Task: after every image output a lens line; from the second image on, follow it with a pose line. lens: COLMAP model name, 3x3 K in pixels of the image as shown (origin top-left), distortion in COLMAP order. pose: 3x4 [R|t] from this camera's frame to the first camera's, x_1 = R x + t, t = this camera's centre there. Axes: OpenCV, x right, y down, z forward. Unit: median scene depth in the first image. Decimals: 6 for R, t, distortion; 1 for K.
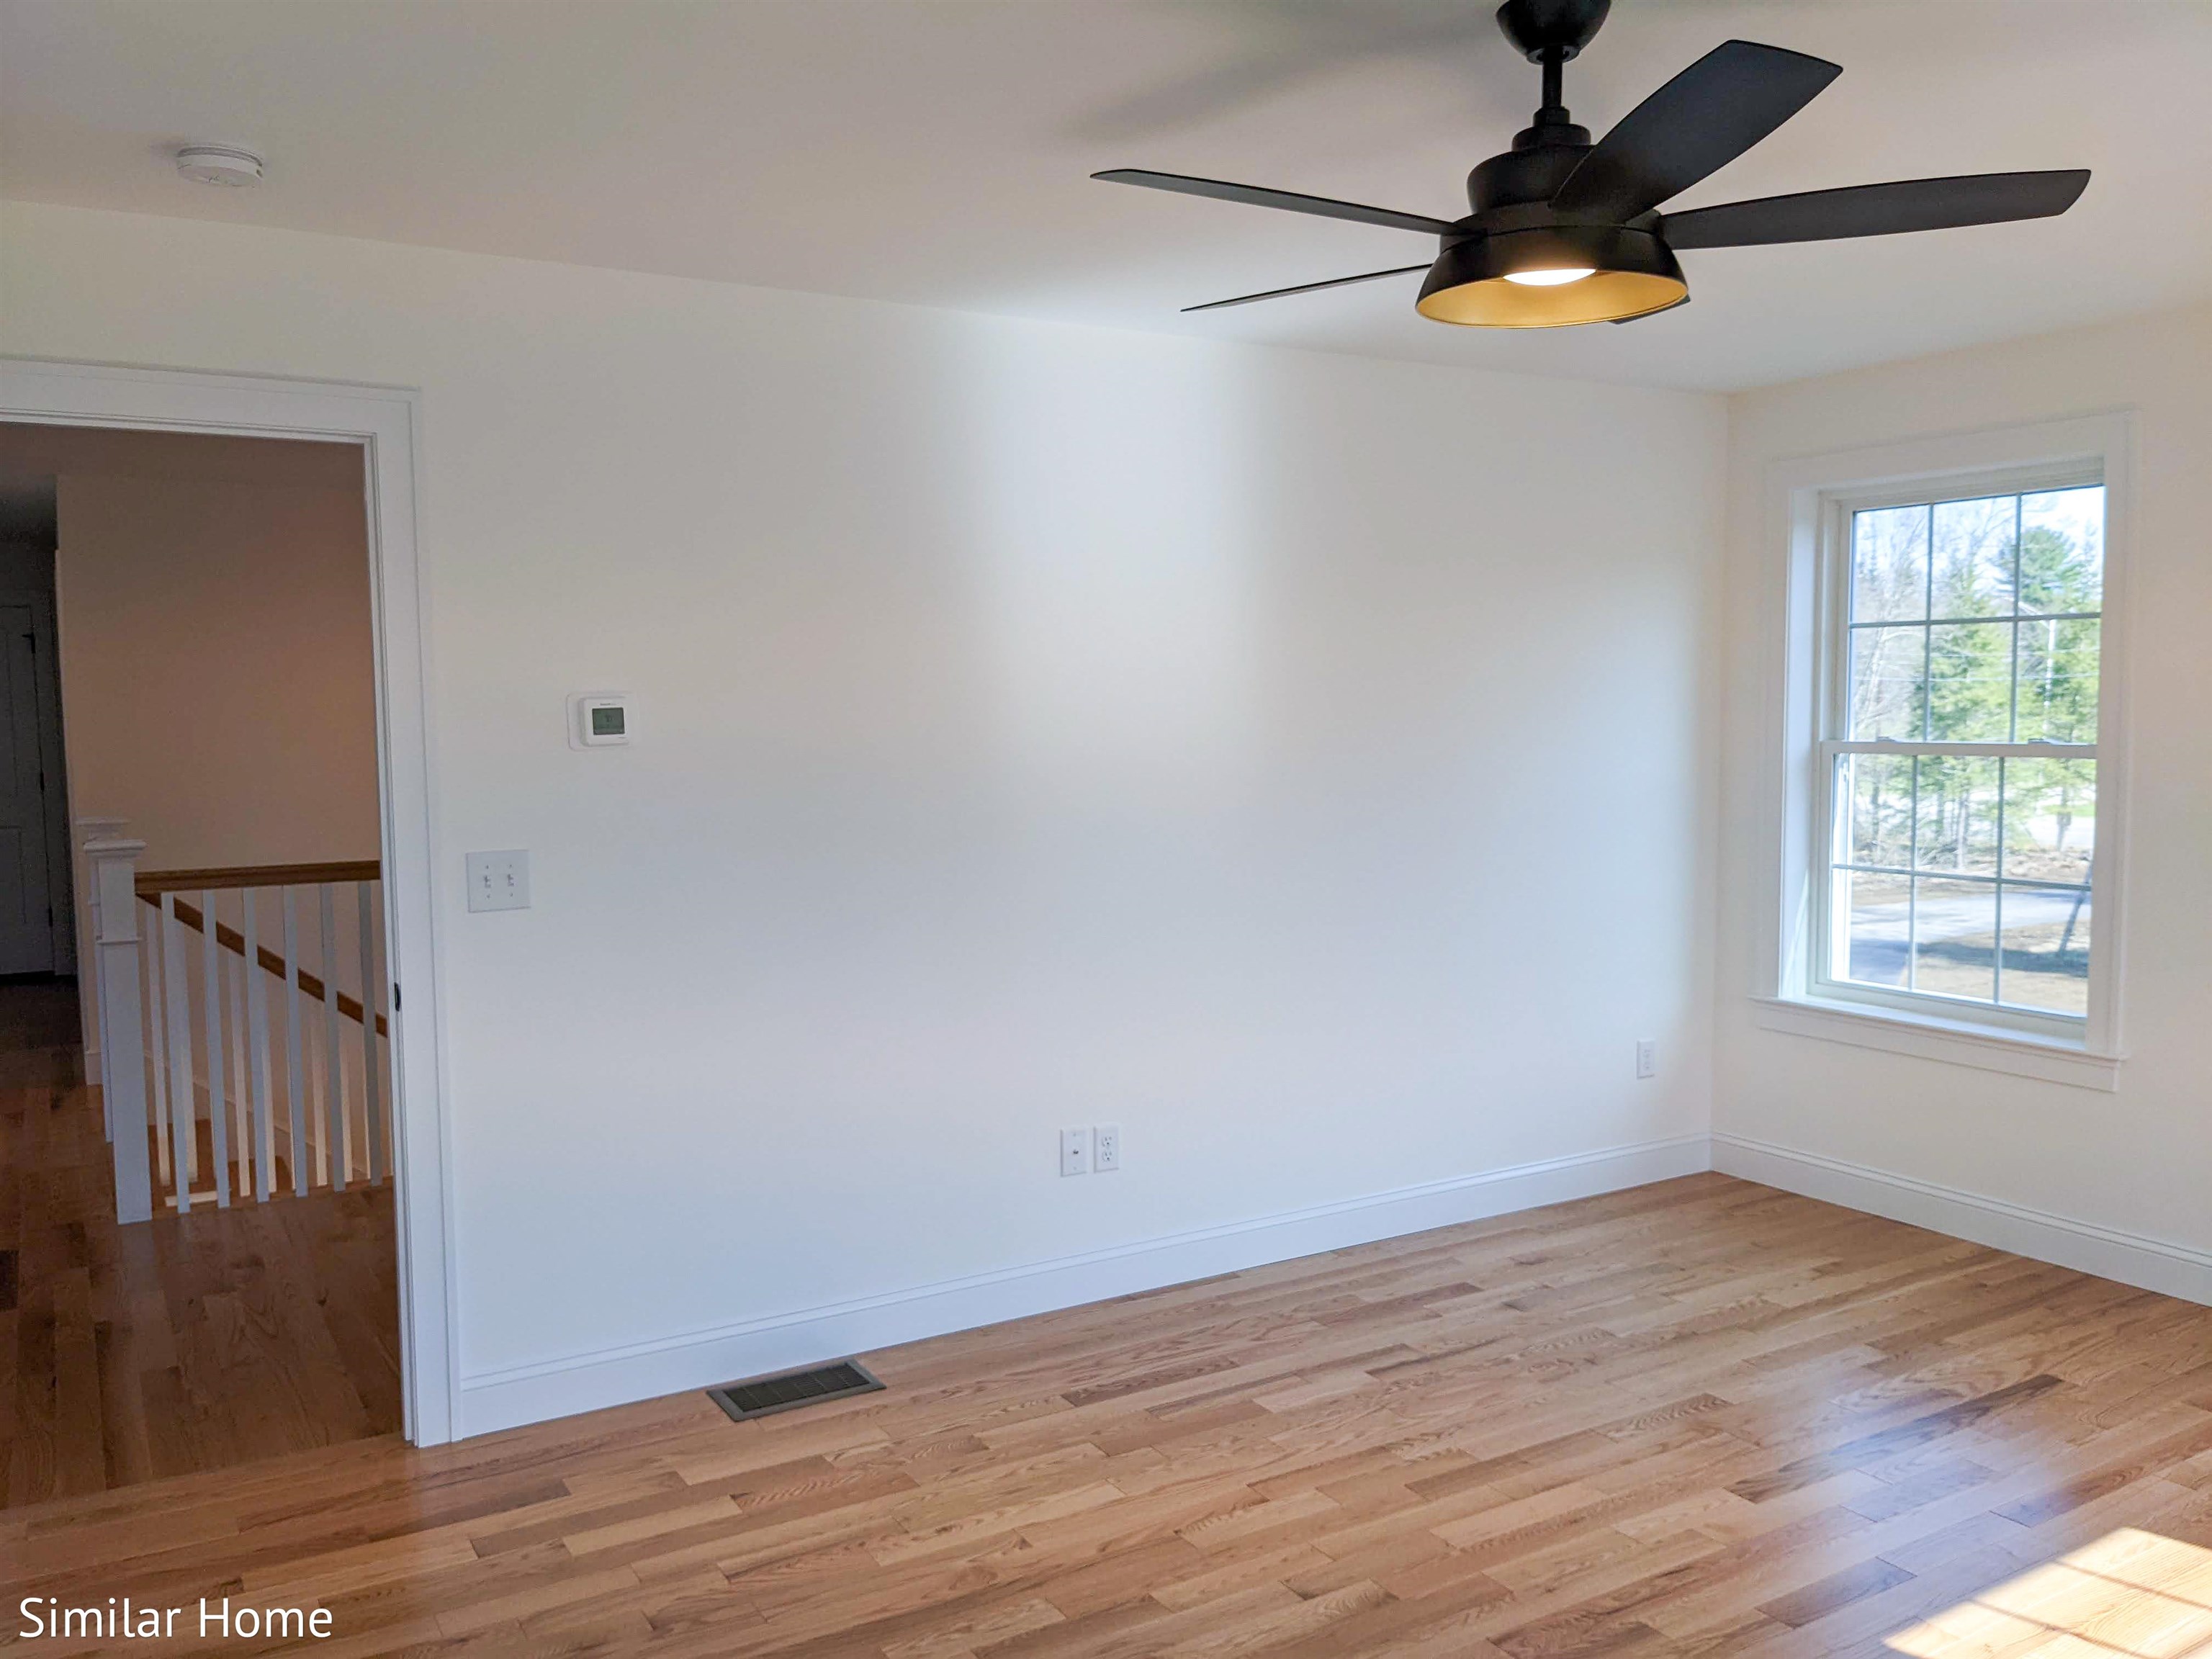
lens RADIAL K [[1744.5, 0, 1099.3], [0, 1744.5, 834.5], [0, 0, 1]] dist [0.055138, -0.089069]
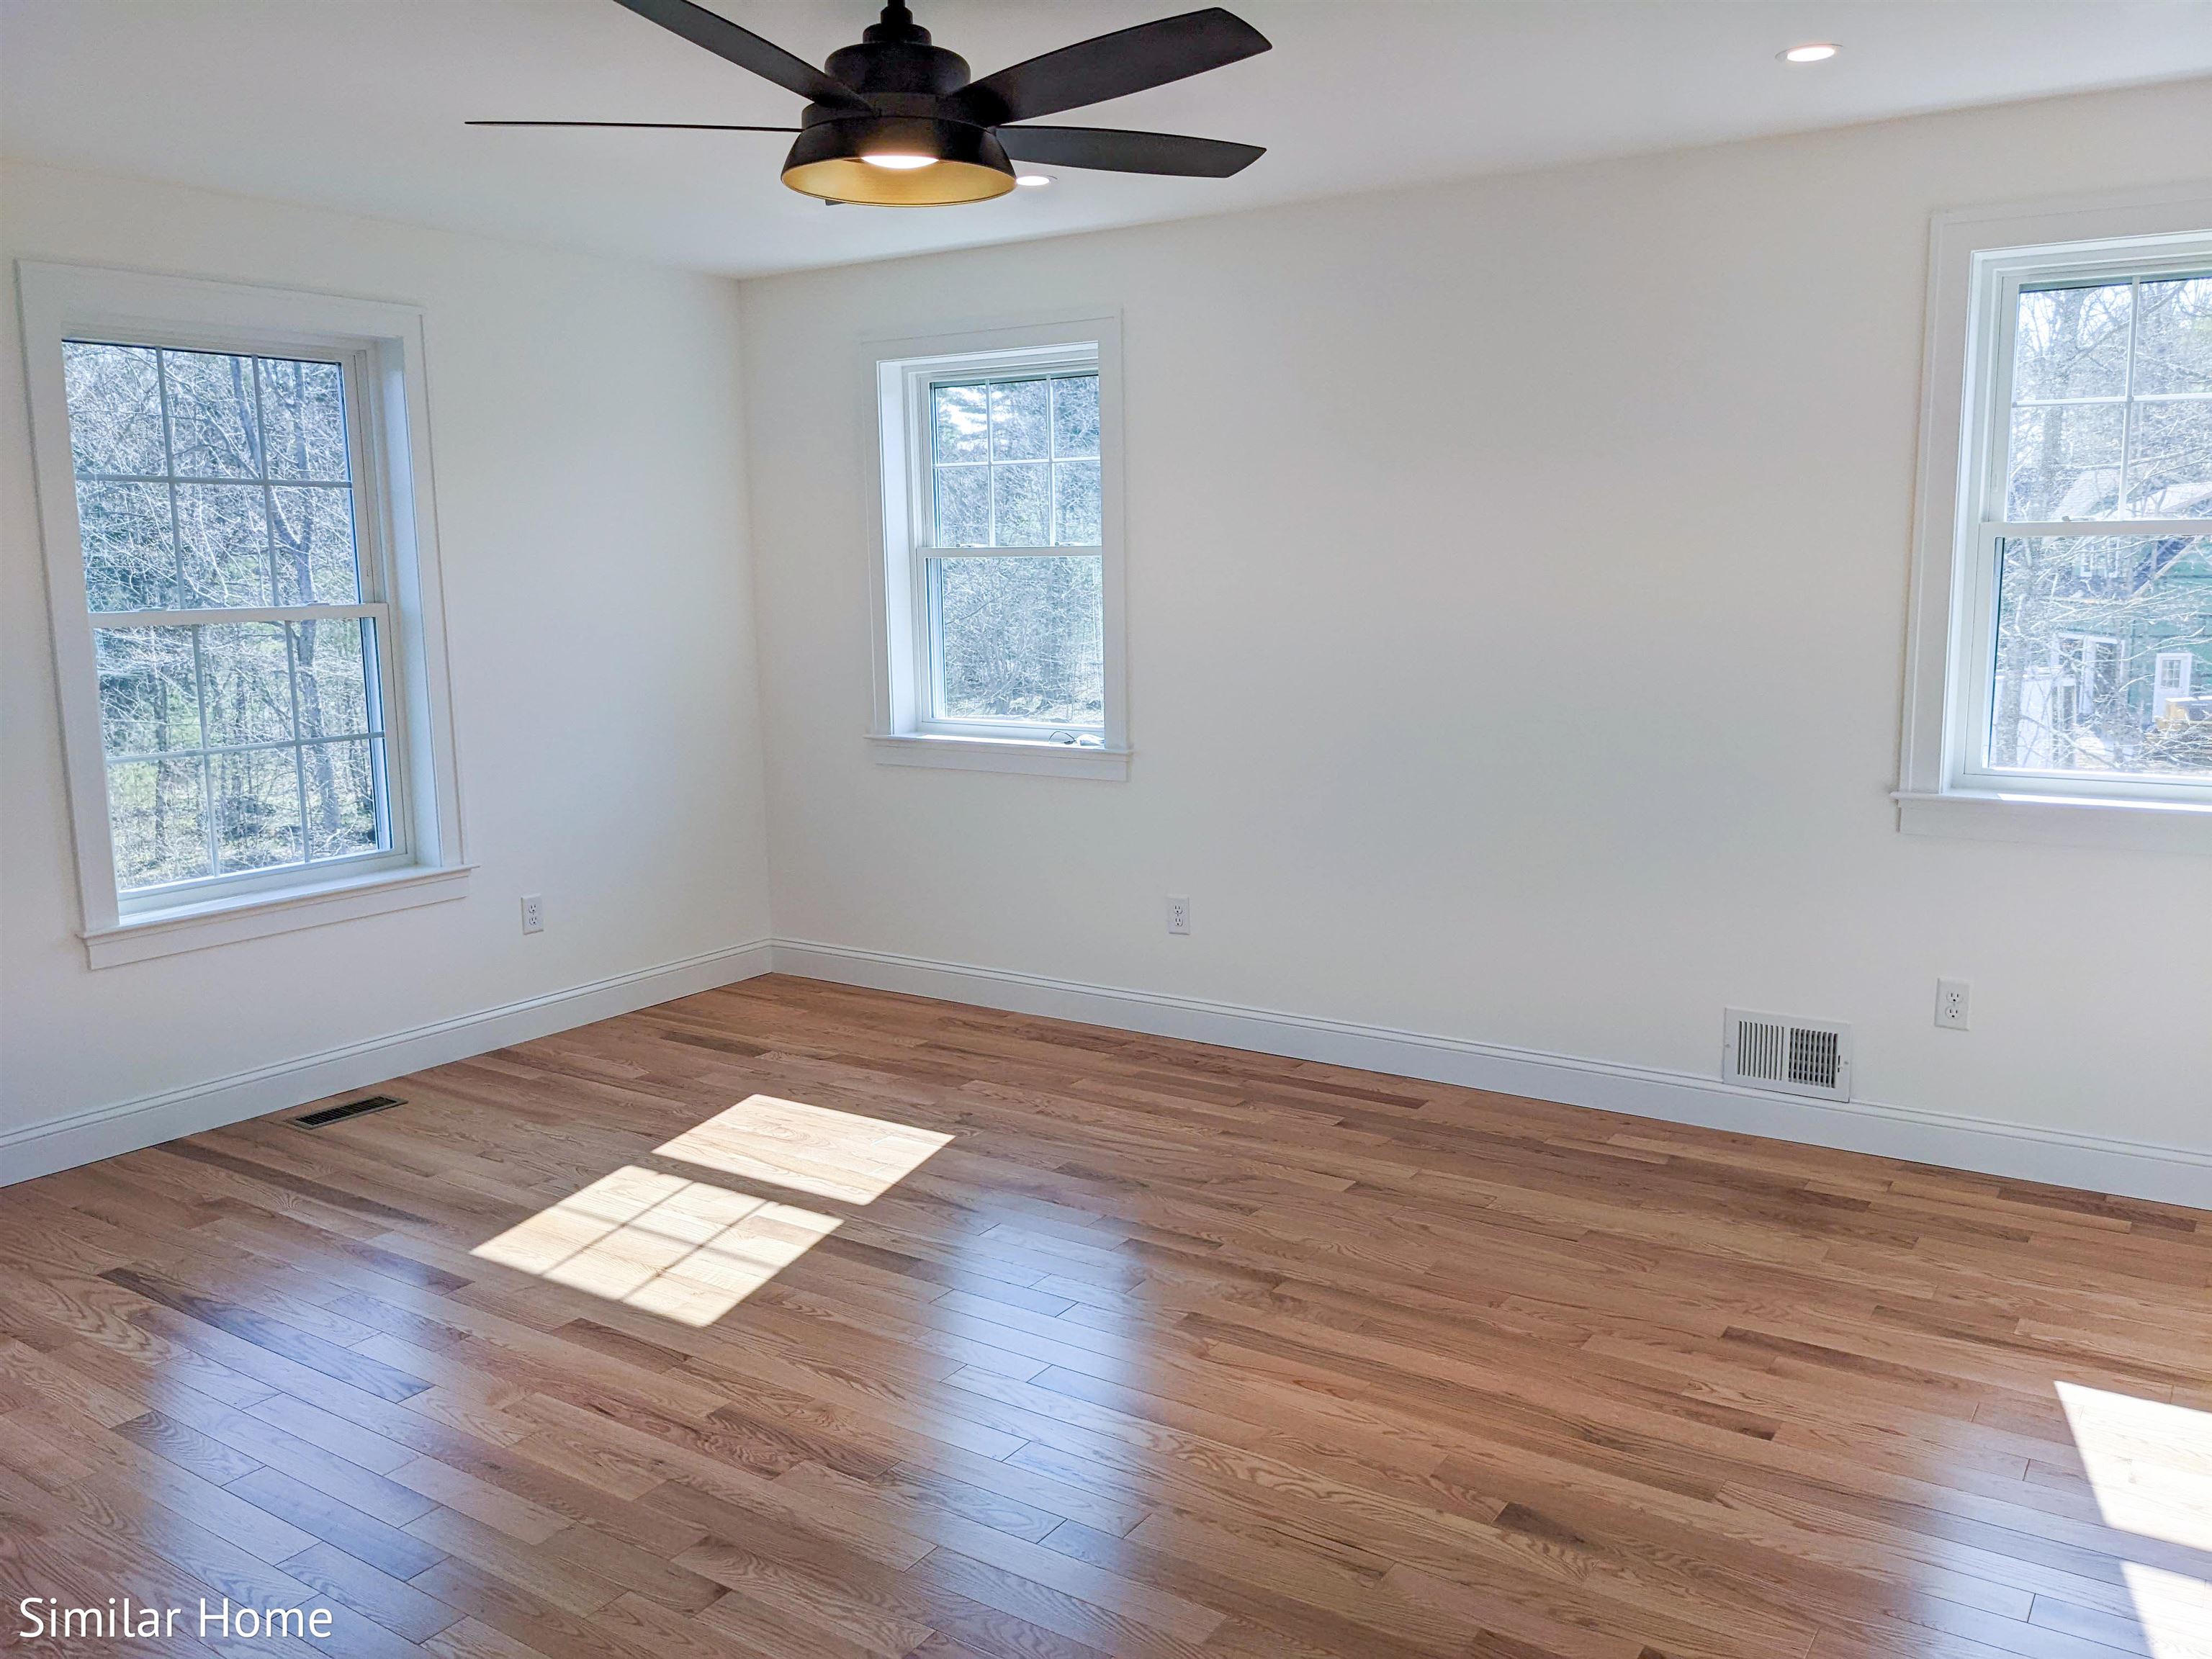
lens RADIAL K [[1744.5, 0, 1099.3], [0, 1744.5, 834.5], [0, 0, 1]] dist [0.055138, -0.089069]
pose [[-0.421498, -0.124515, 0.898240, -0.575465], [0.087158, 0.980380, 0.176801, -0.055645], [-0.902631, 0.152810, -0.402376, 0.937233]]
